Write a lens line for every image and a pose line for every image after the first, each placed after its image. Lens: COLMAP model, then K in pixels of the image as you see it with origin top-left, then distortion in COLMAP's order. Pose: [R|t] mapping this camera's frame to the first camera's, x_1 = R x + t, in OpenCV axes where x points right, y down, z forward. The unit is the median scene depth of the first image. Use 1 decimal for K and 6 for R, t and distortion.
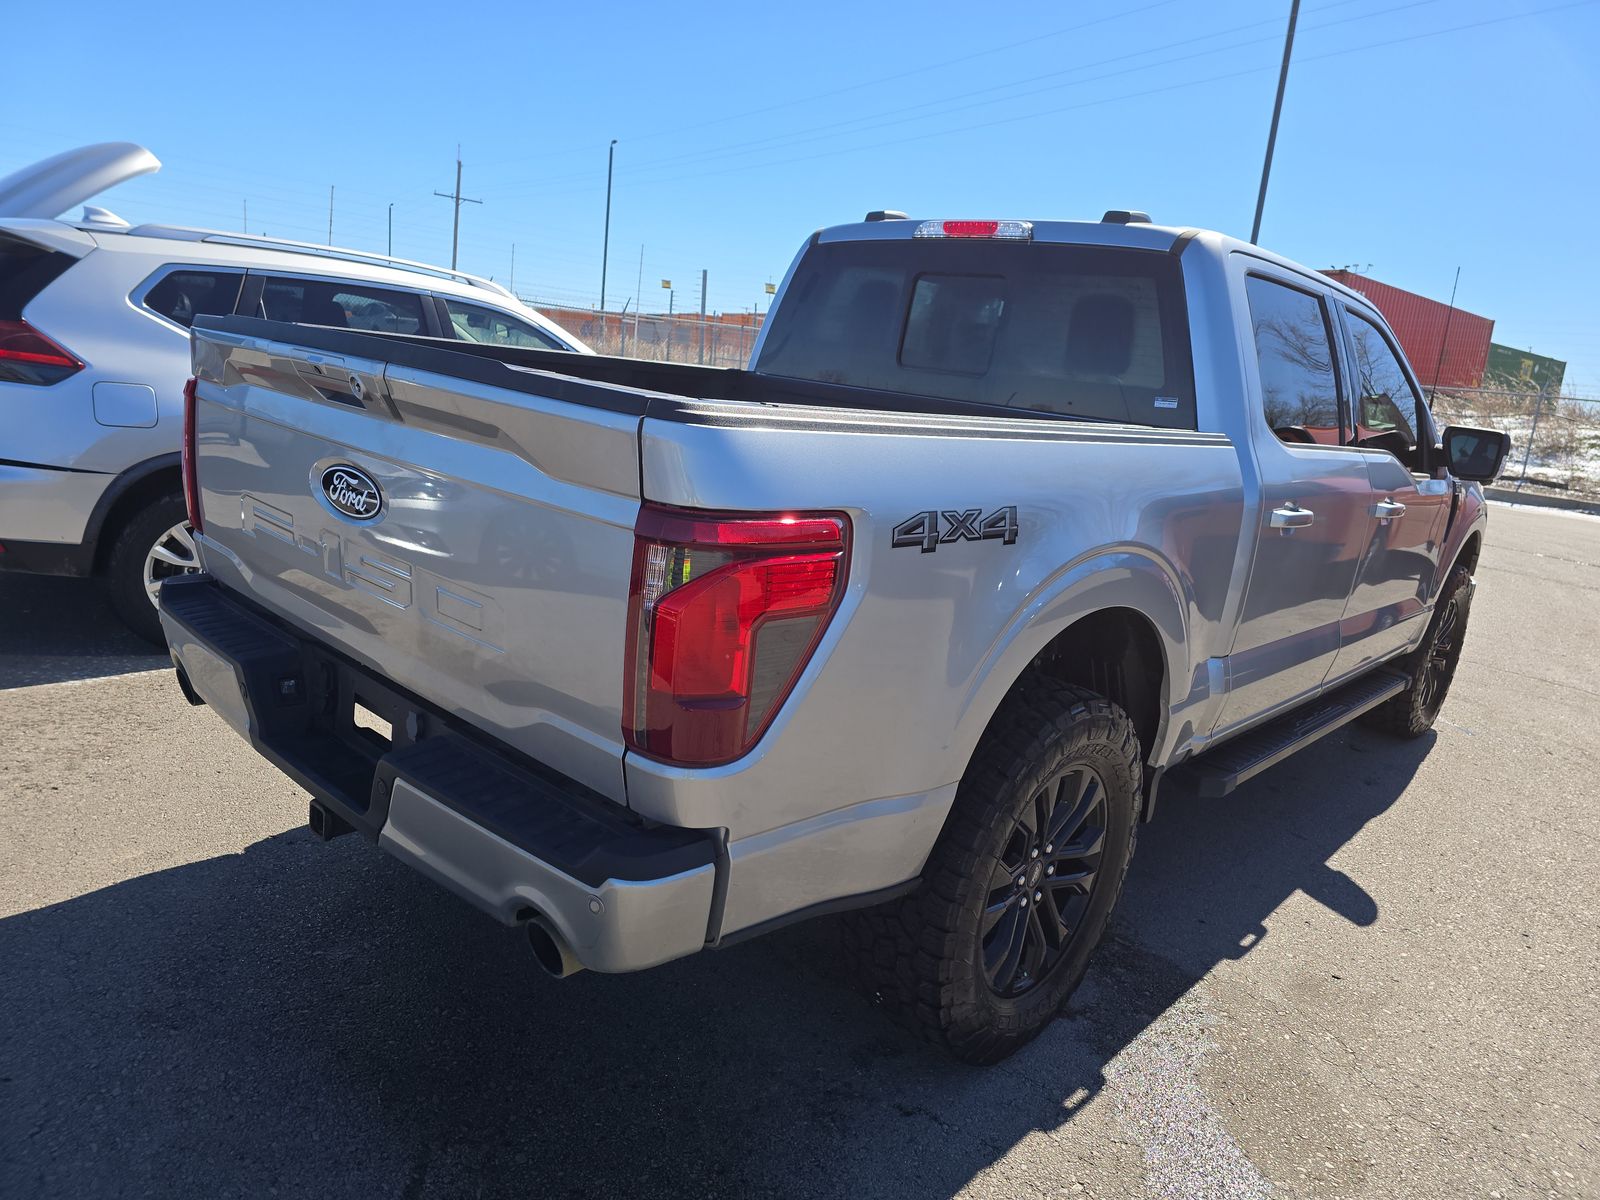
lens RADIAL K [[1069.6, 0, 800.6], [0, 1069.6, 589.2], [0, 0, 1]] dist [0.084091, -0.093278]
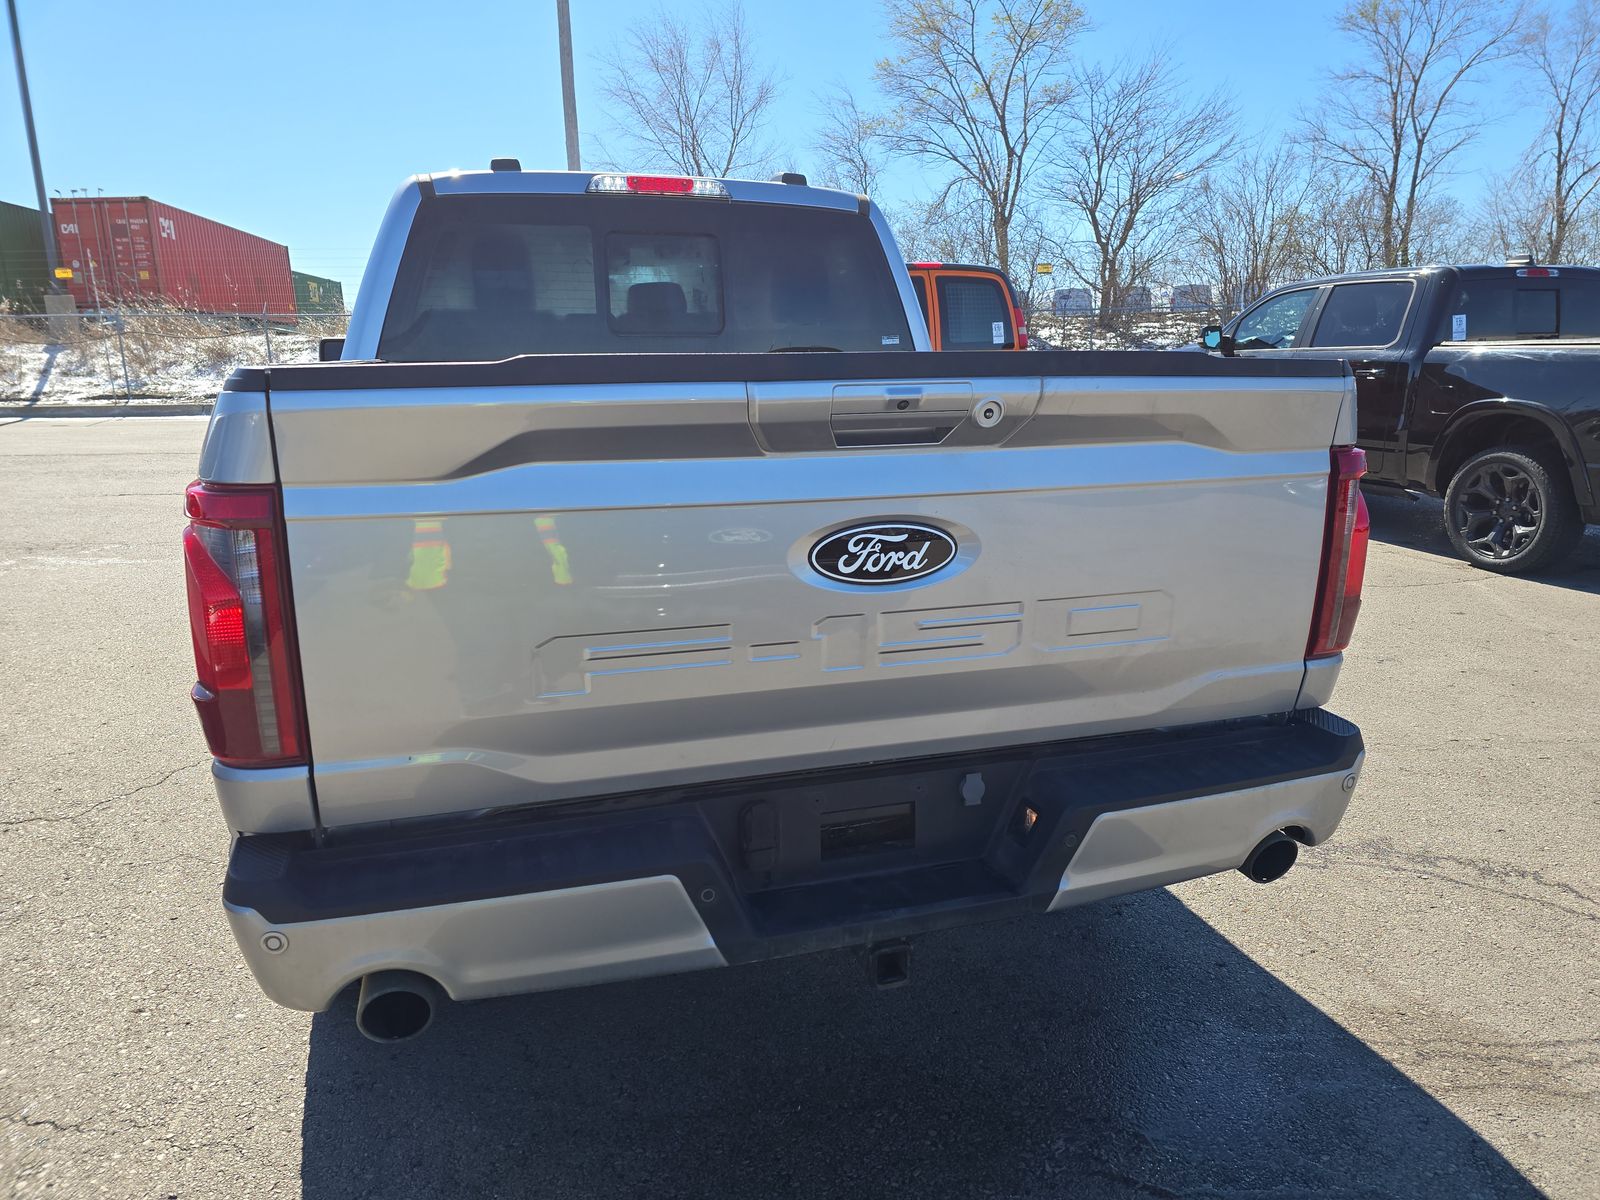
lens RADIAL K [[1065.0, 0, 798.3], [0, 1065.0, 596.1], [0, 0, 1]] dist [0.050944, -0.047074]
pose [[0.502178, -0.305704, 0.808927, -0.670740], [0.249269, 0.946898, 0.203100, -0.144466], [-0.828060, 0.099648, 0.551713, 0.390125]]
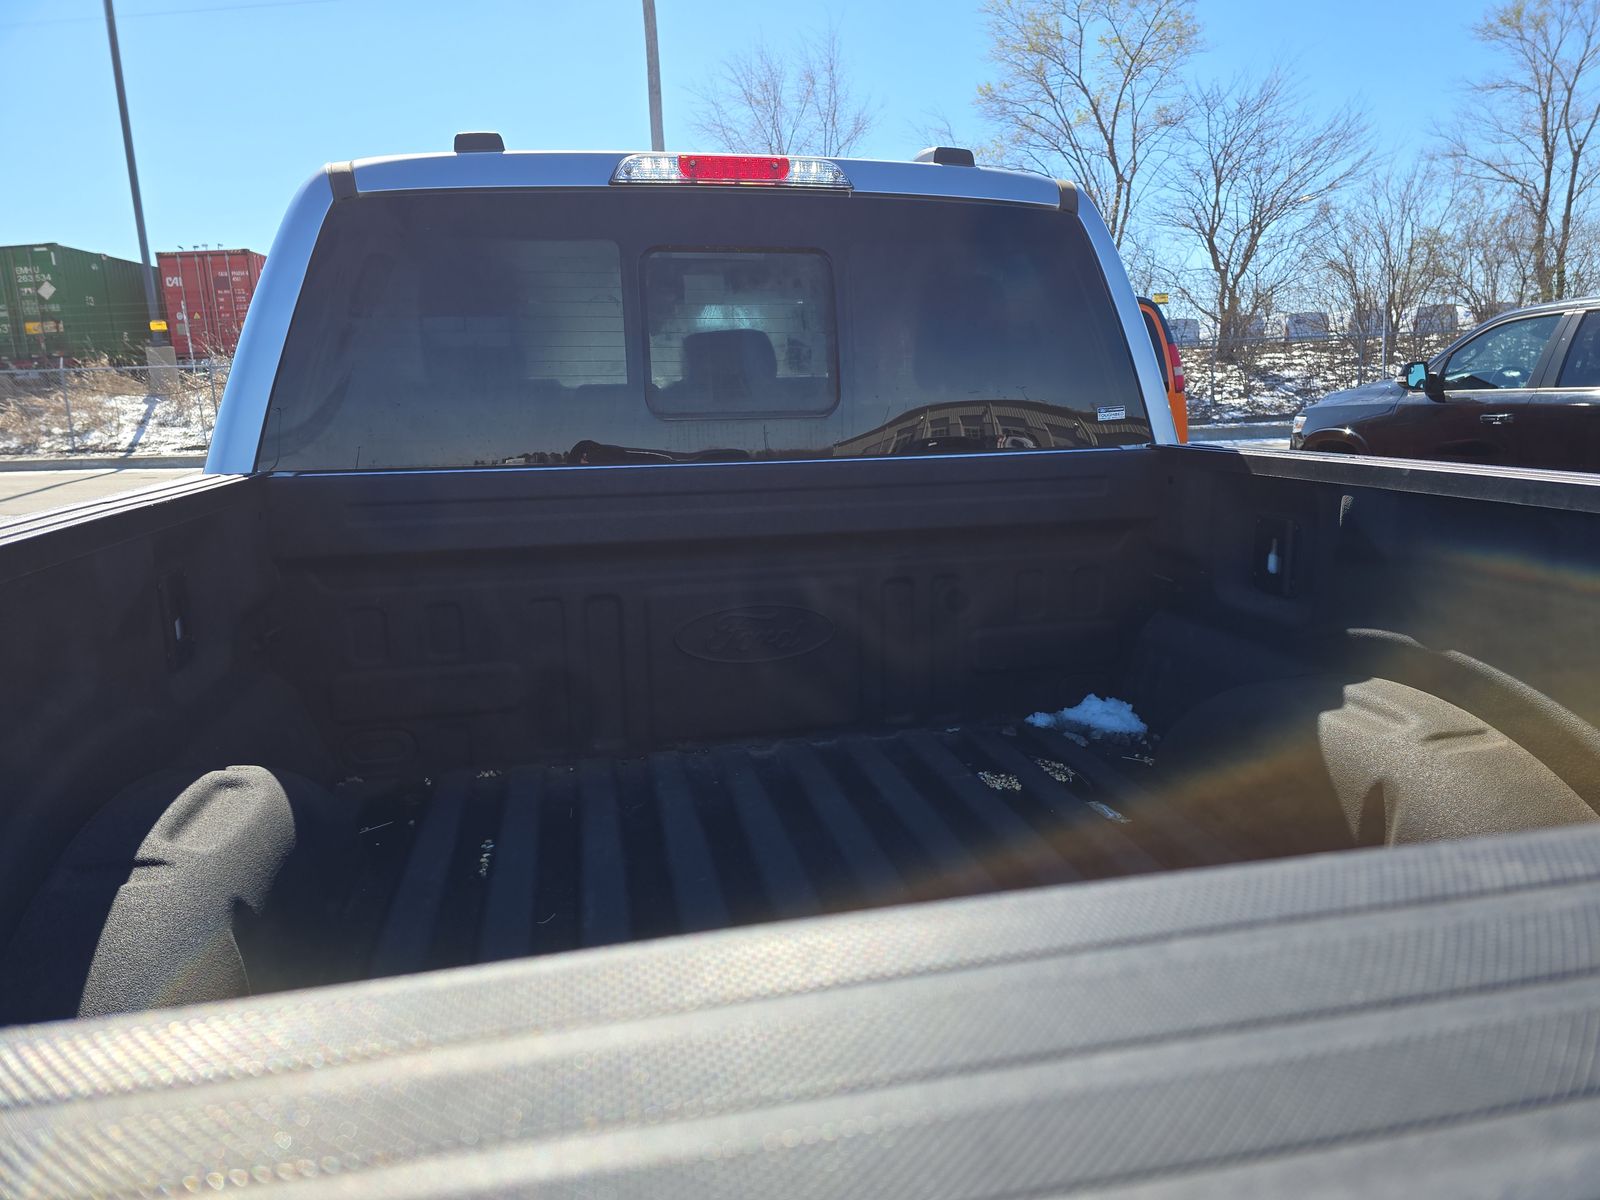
lens RADIAL K [[1064.0, 0, 798.9], [0, 1064.0, 588.3], [0, 0, 1]] dist [0.039919, -0.035127]
pose [[0.568673, -0.274457, 0.775425, -0.329415], [0.261548, 0.954101, 0.145887, -0.189353], [-0.779874, 0.119849, 0.614356, 0.633807]]
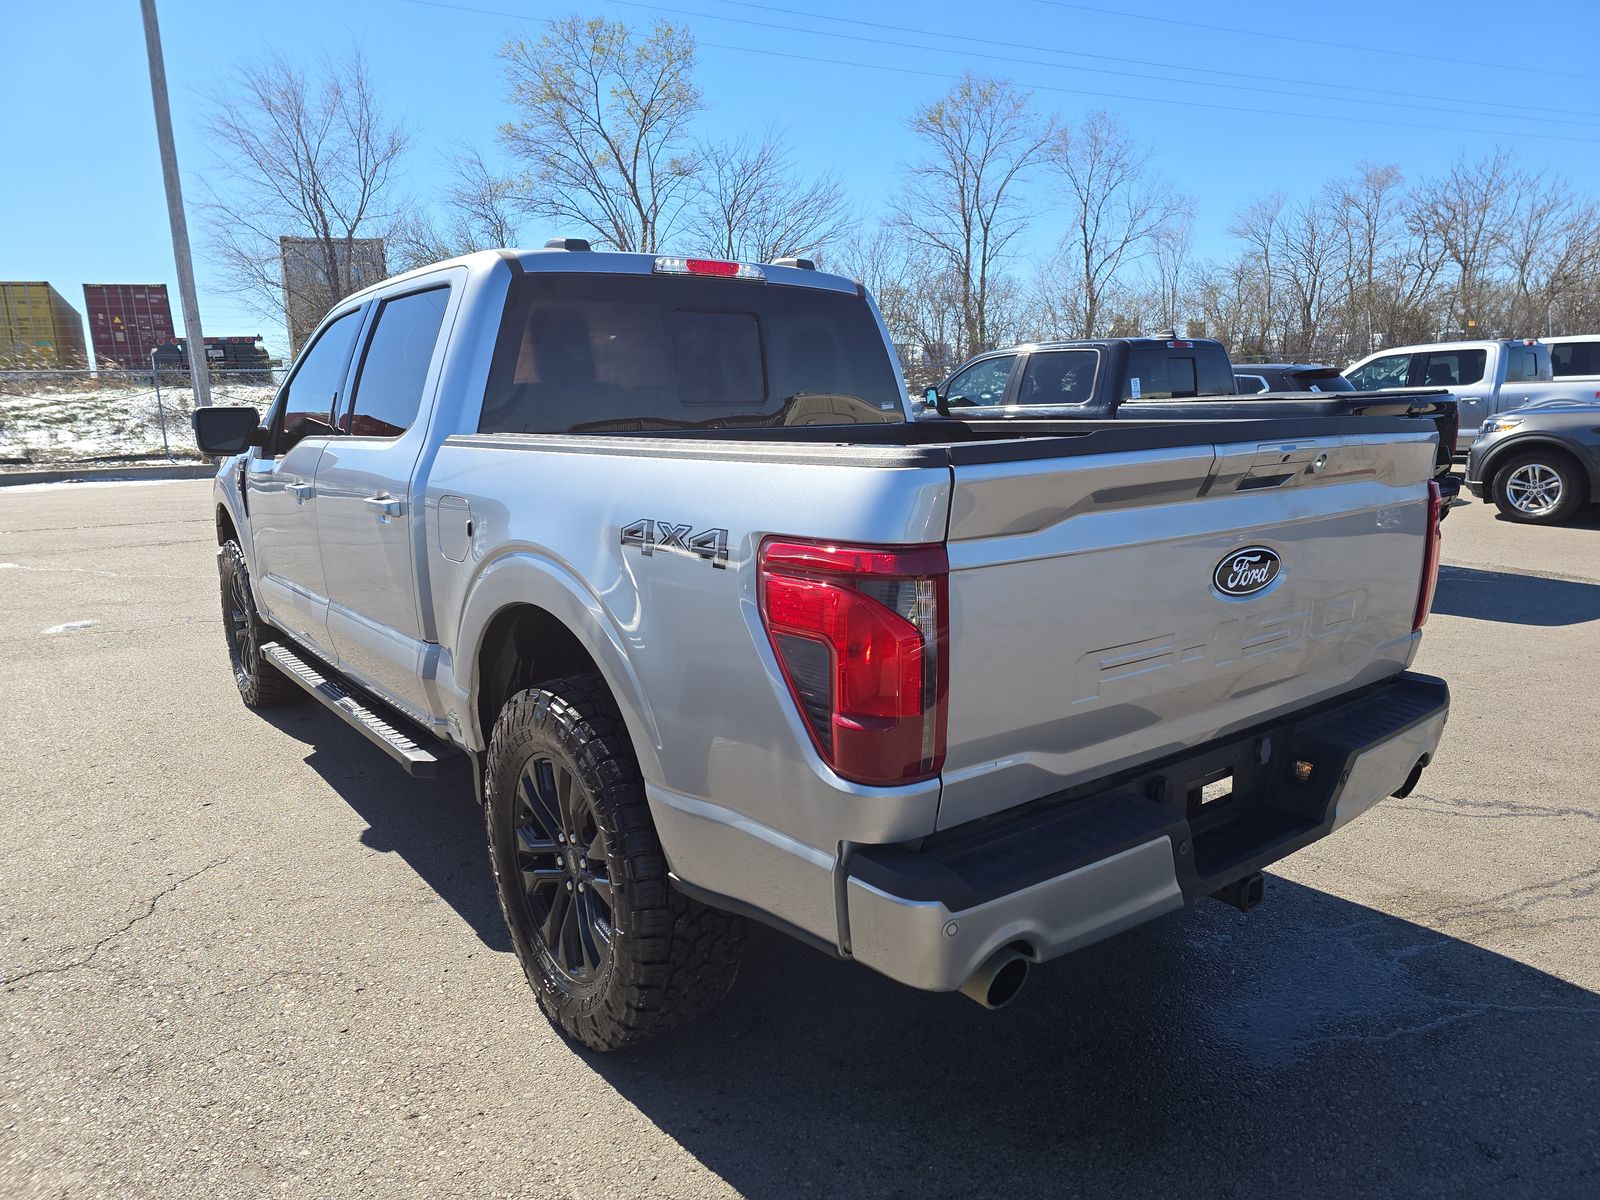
lens RADIAL K [[1069.6, 0, 800.6], [0, 1069.6, 589.2], [0, 0, 1]] dist [0.084091, -0.093278]
pose [[0.159844, -0.283099, 0.945677, -0.907384], [0.248531, 0.938676, 0.238995, -0.263915], [-0.955344, 0.196829, 0.220400, 0.733787]]
